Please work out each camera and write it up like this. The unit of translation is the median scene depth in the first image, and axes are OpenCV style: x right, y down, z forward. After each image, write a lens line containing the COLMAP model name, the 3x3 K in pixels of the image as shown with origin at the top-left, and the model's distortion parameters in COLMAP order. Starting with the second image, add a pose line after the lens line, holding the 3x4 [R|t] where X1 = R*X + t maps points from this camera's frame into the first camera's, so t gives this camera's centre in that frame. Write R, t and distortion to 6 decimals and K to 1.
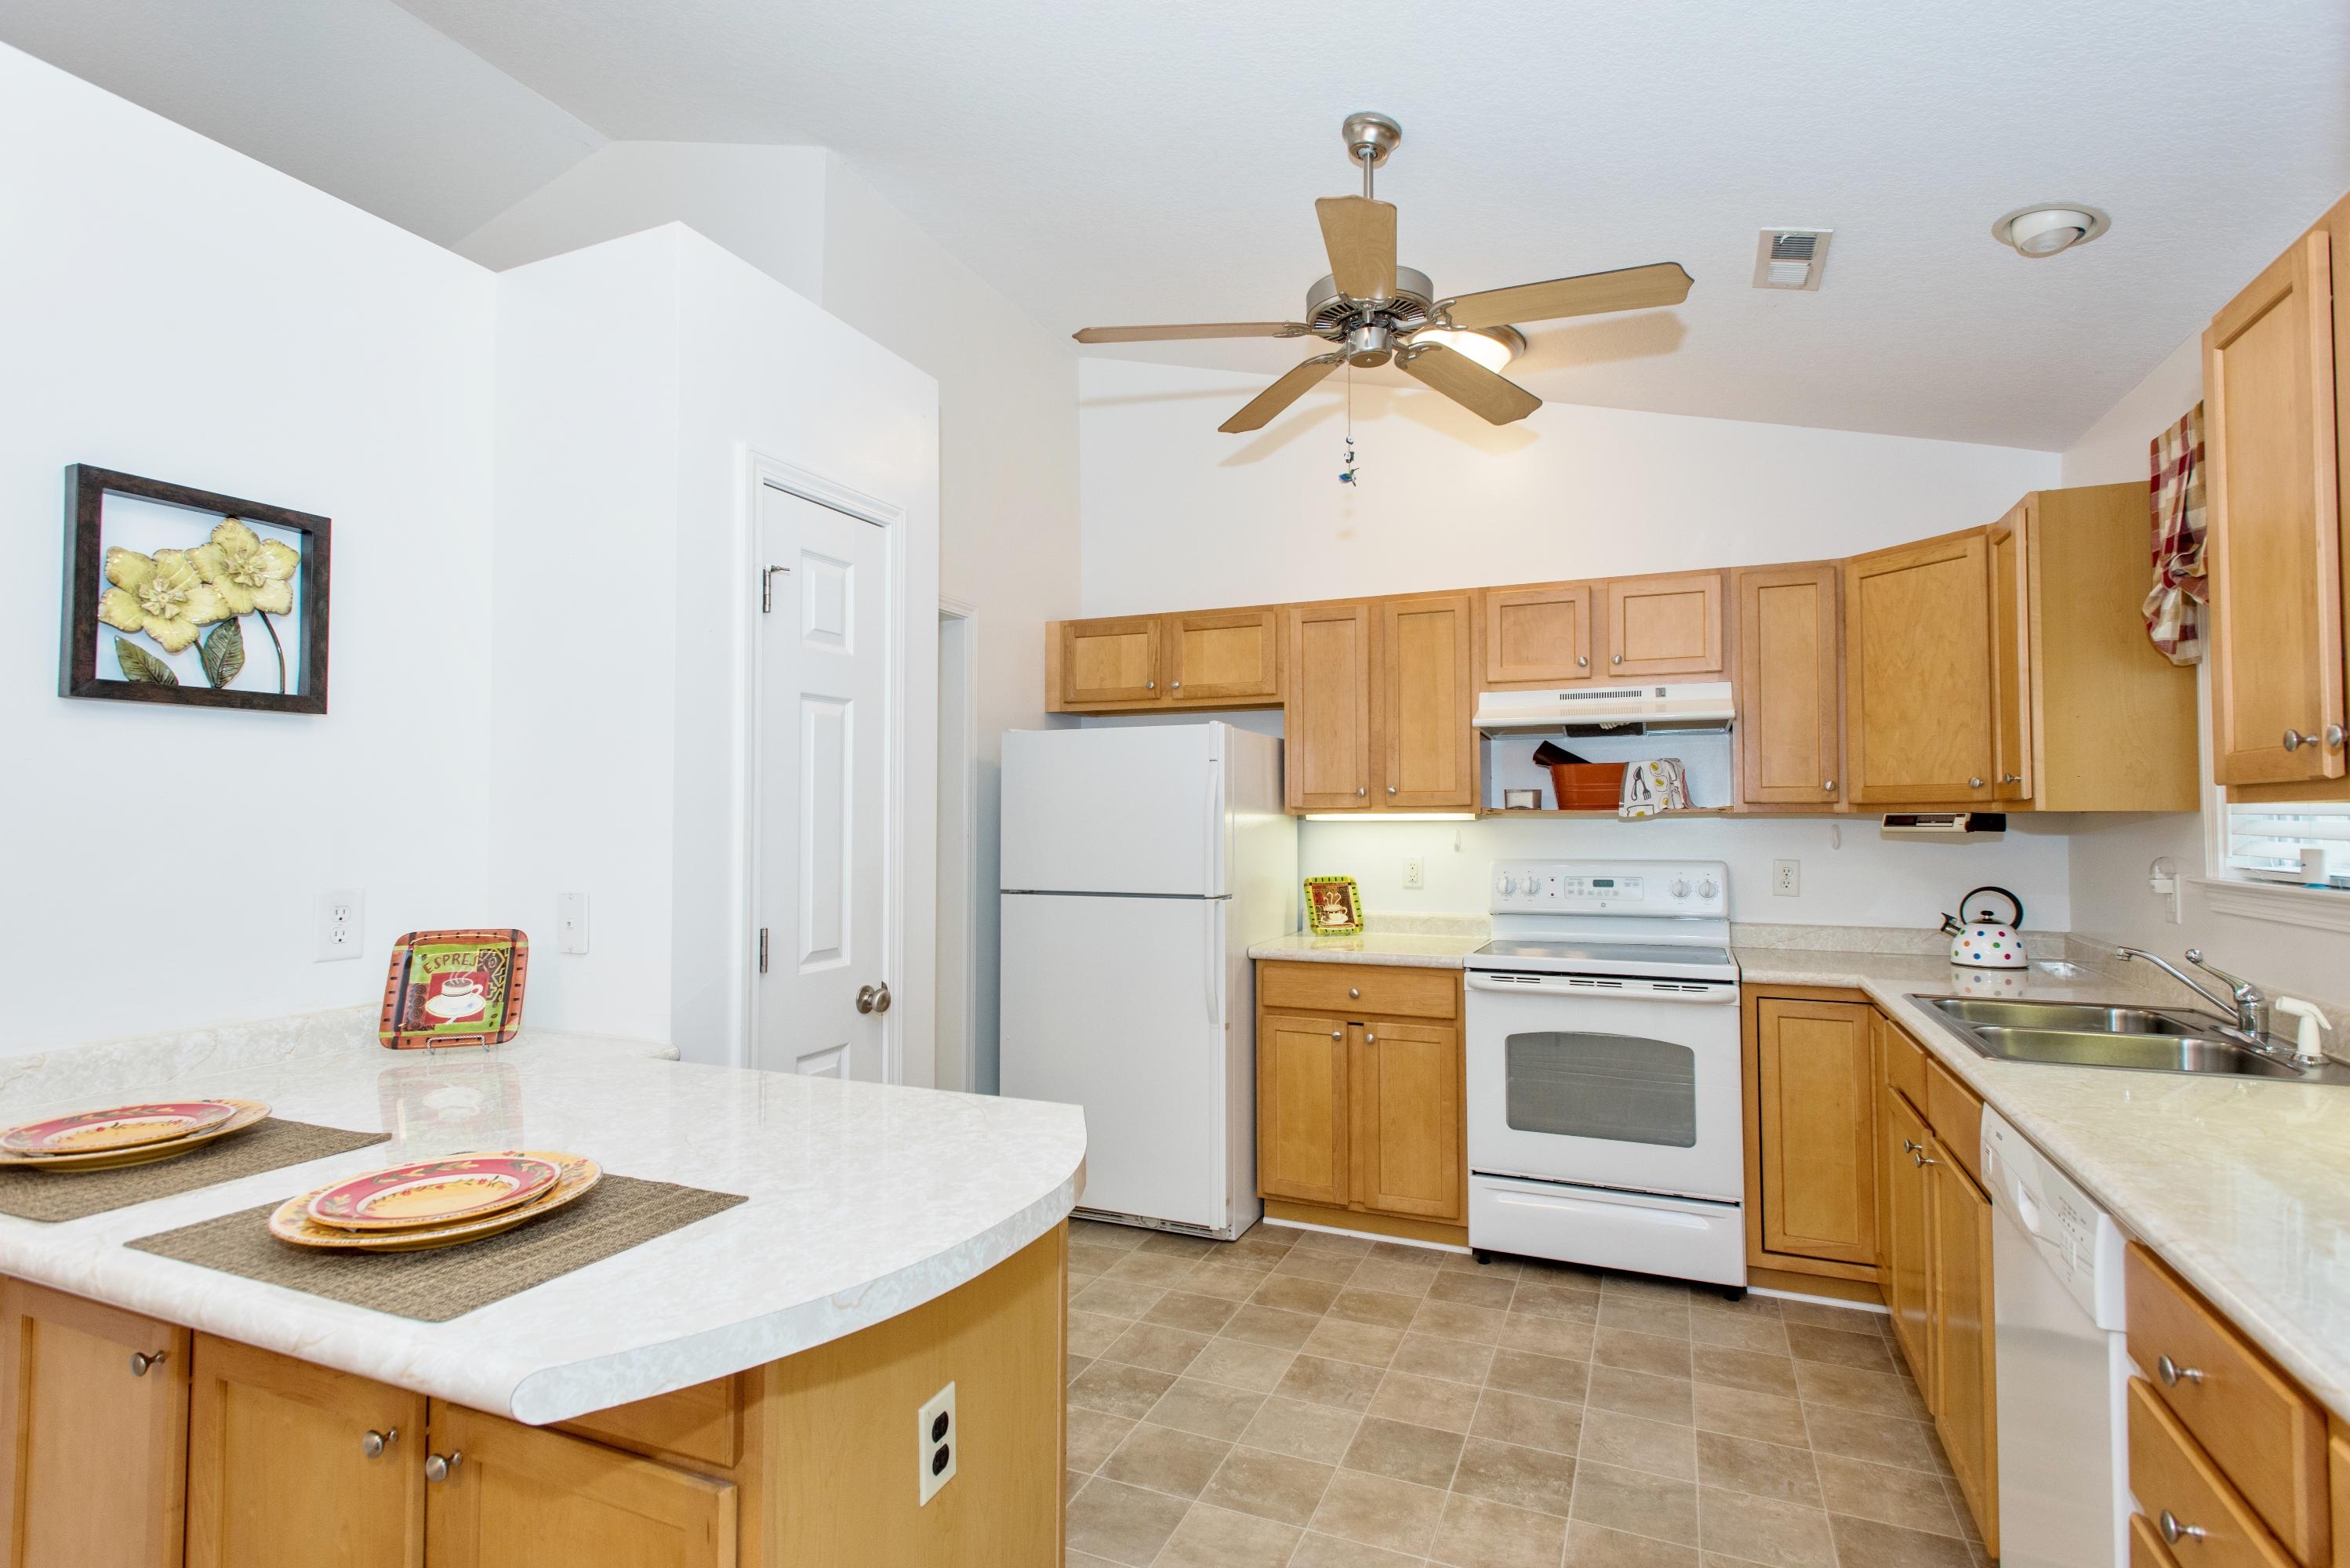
lens RADIAL K [[1151.3, 0, 1206.3], [0, 1151.3, 784.7], [0, 0, 1]] dist [0.034873, 0.000195]
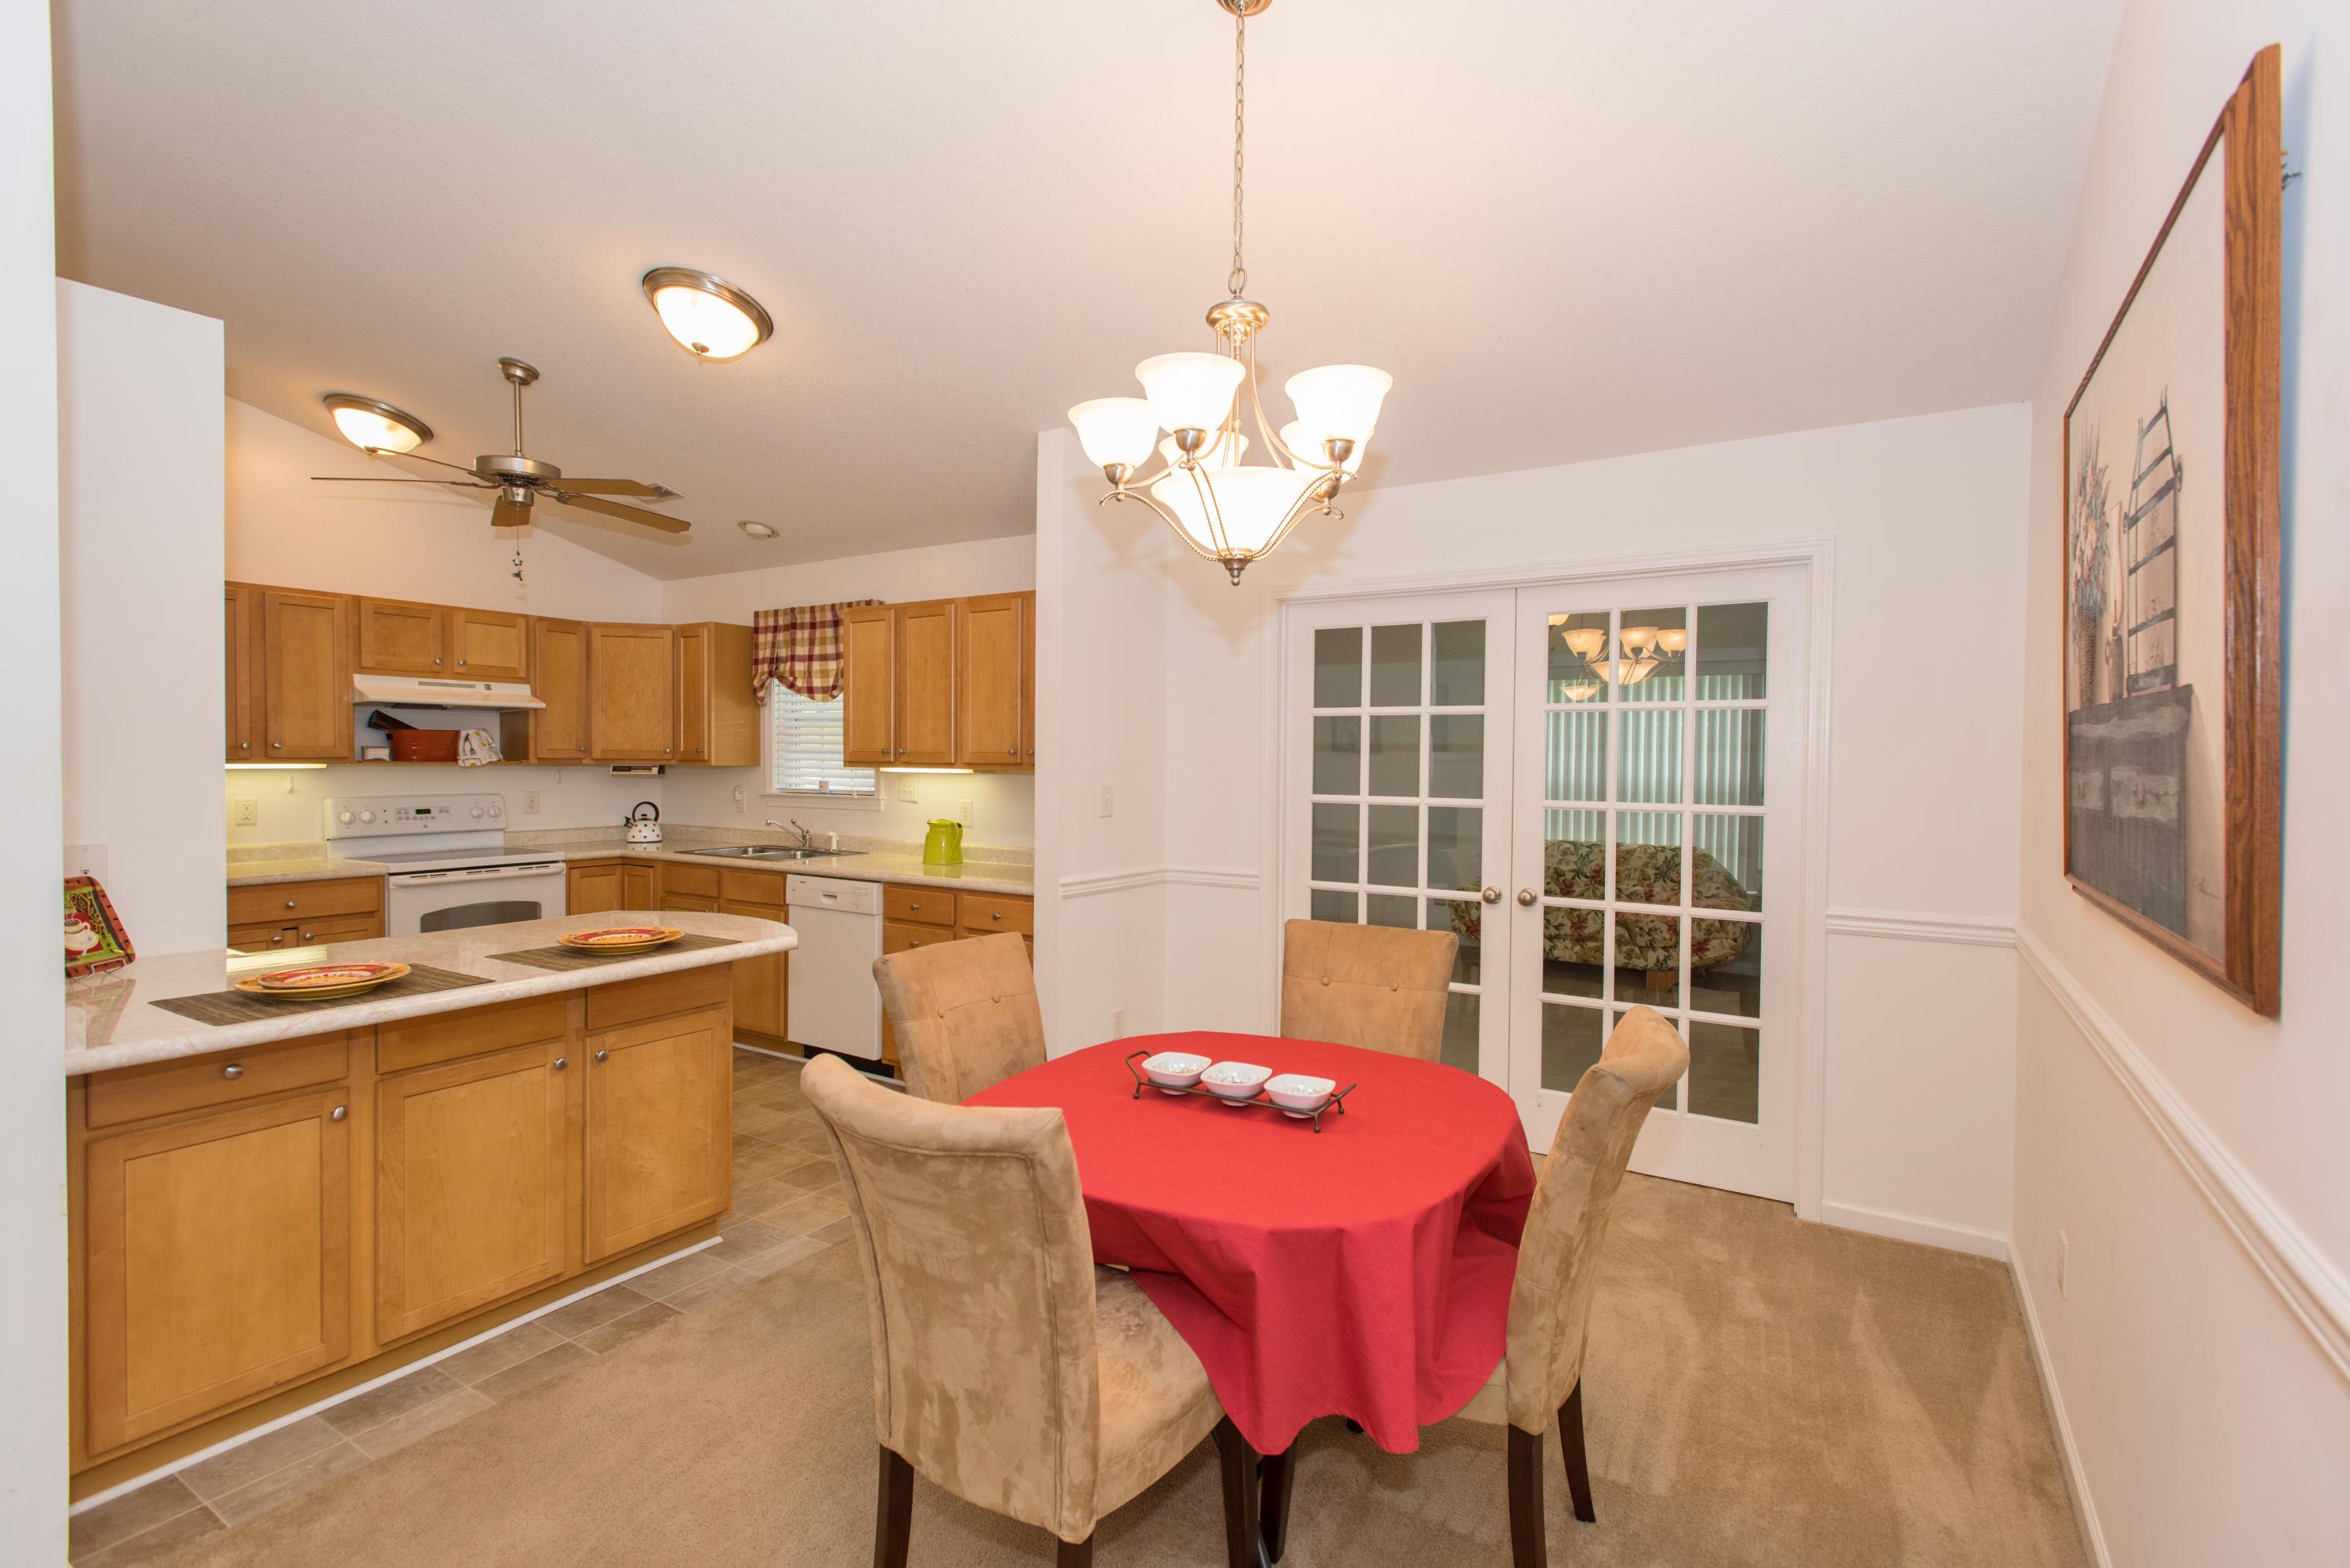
lens RADIAL K [[1100.2, 0, 1161.3], [0, 1100.2, 781.6], [0, 0, 1]] dist [0.016474, -0.000328]
pose [[0.185603, -0.019866, 0.982424, -0.994093], [-0.040492, 0.998792, 0.027847, -0.033197], [-0.981790, -0.044949, 0.184575, -0.192480]]
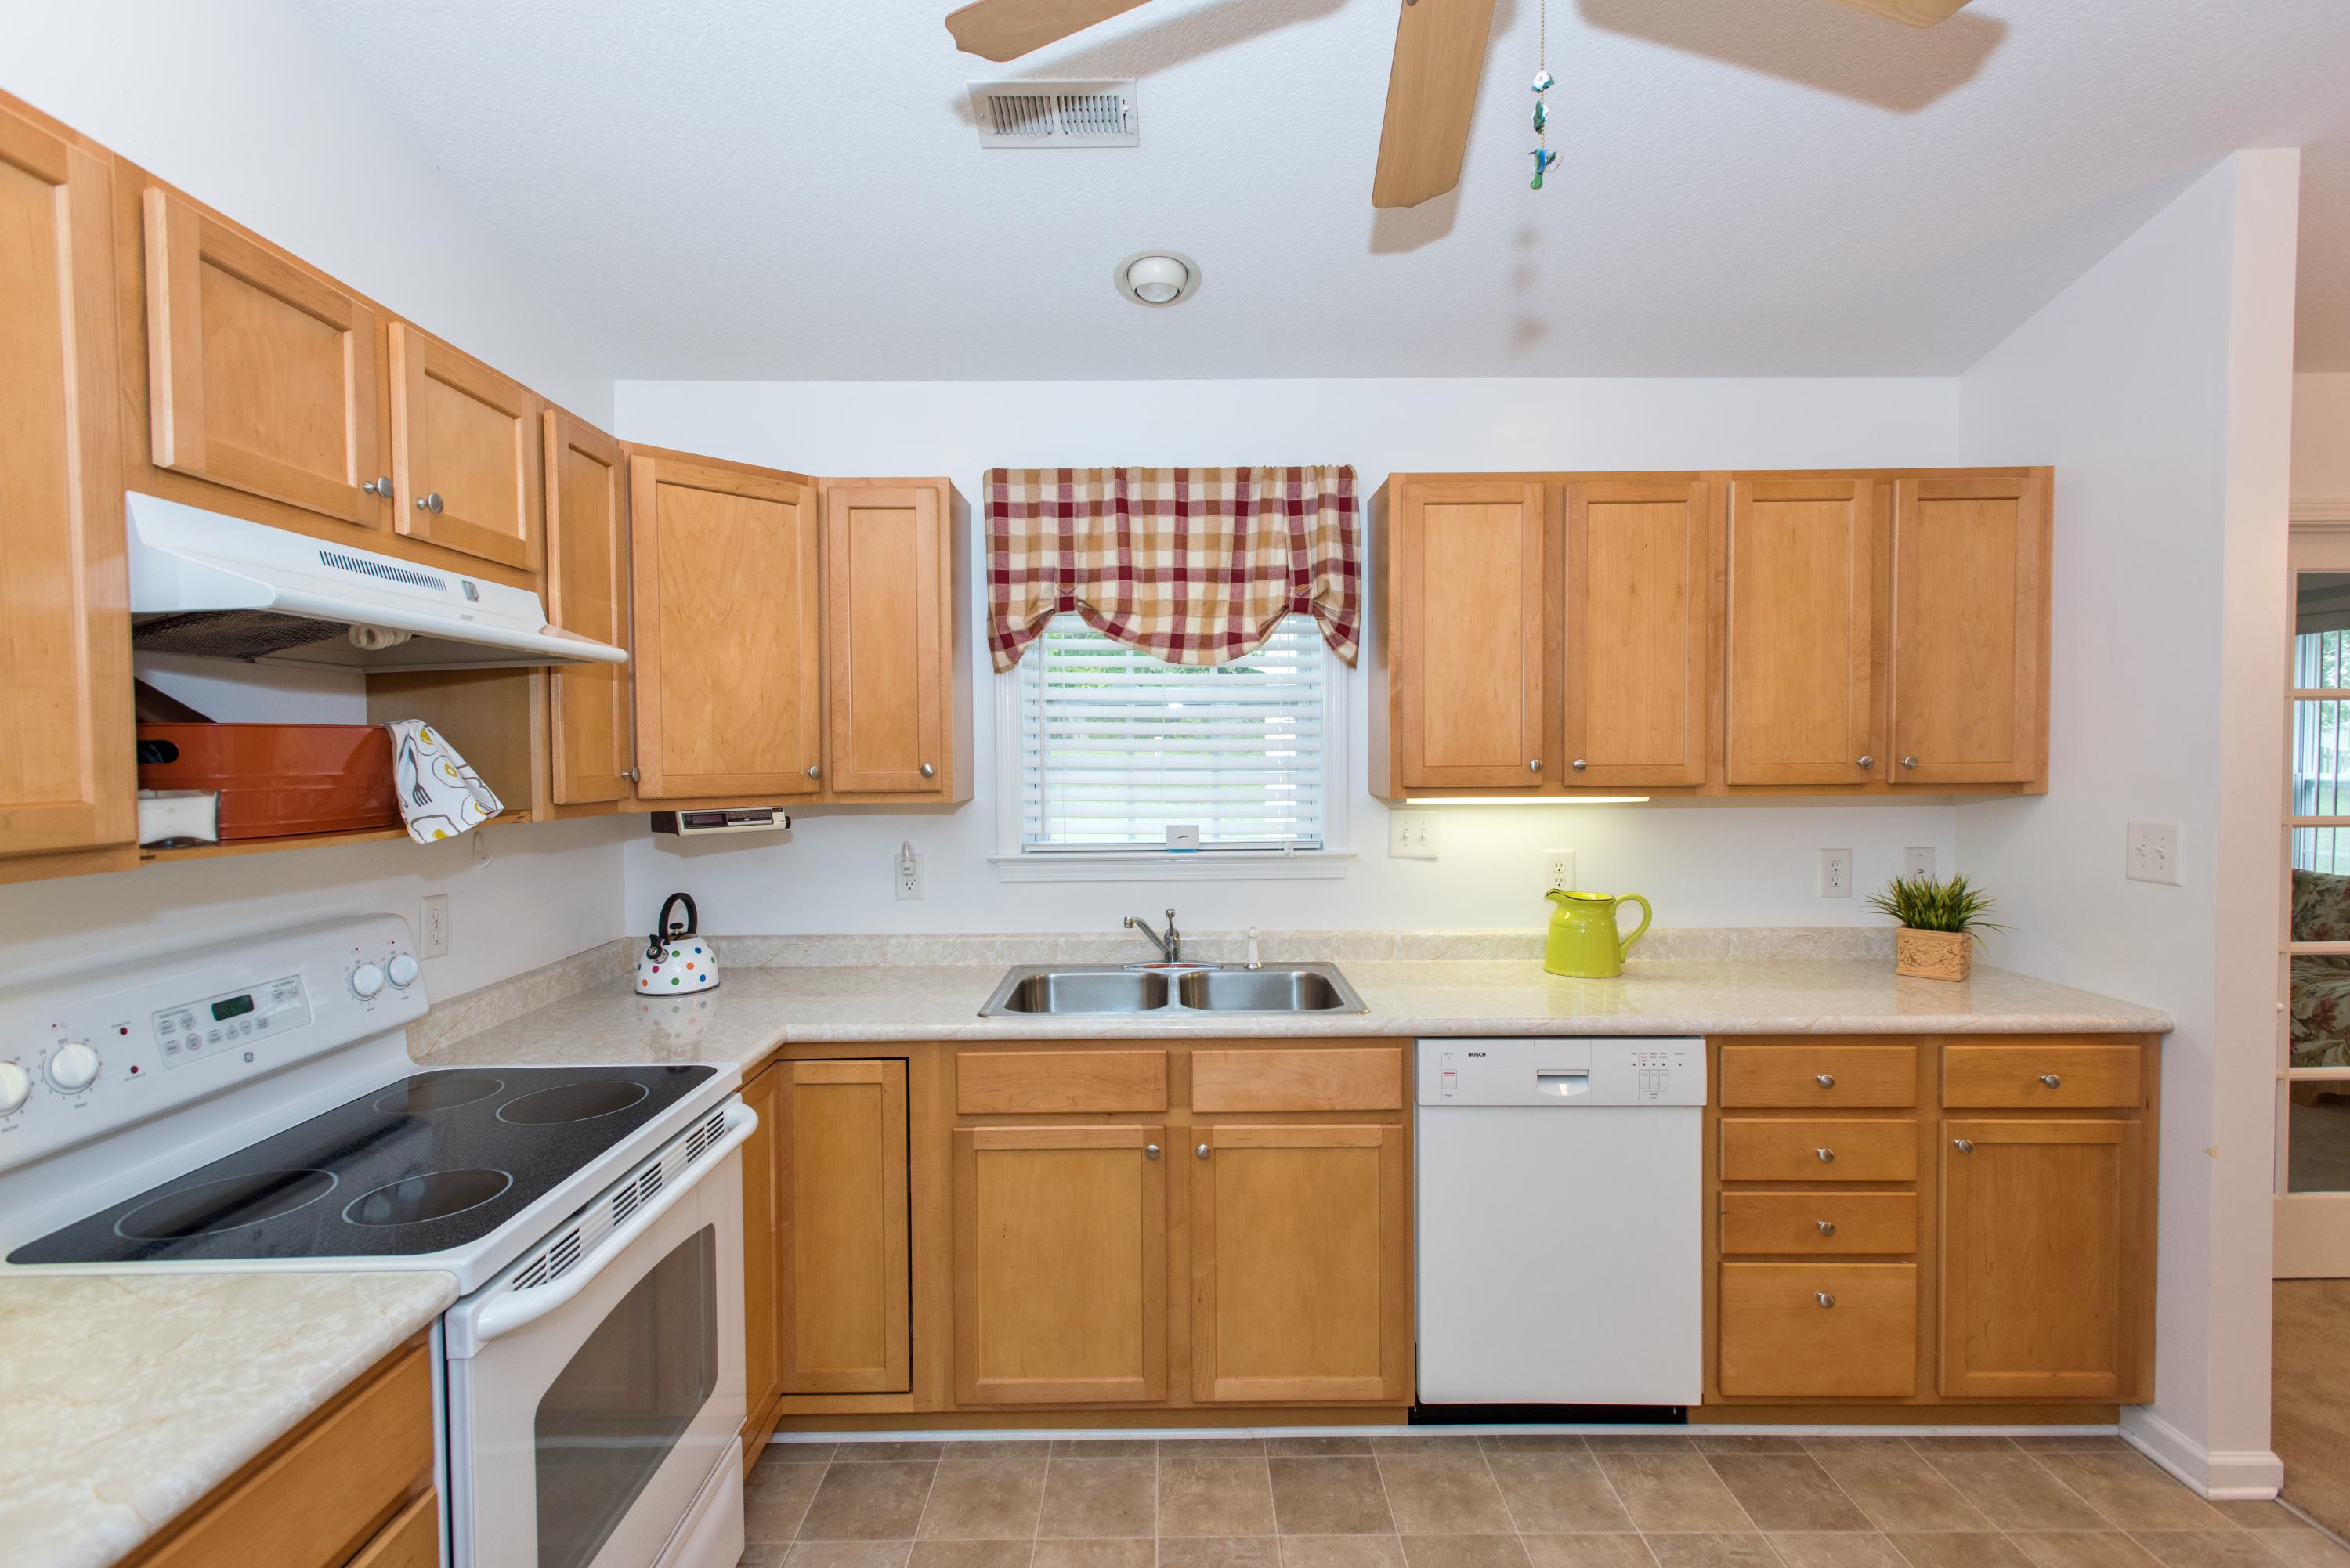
lens RADIAL K [[1129.1, 0, 1177.5], [0, 1129.1, 774.7], [0, 0, 1]] dist [0.026659, -0.000149]
pose [[-0.390981, -0.019838, 0.920185, -0.204563], [-0.024016, 0.999647, 0.011347, -0.014429], [-0.920085, -0.017662, -0.391320, 0.991874]]
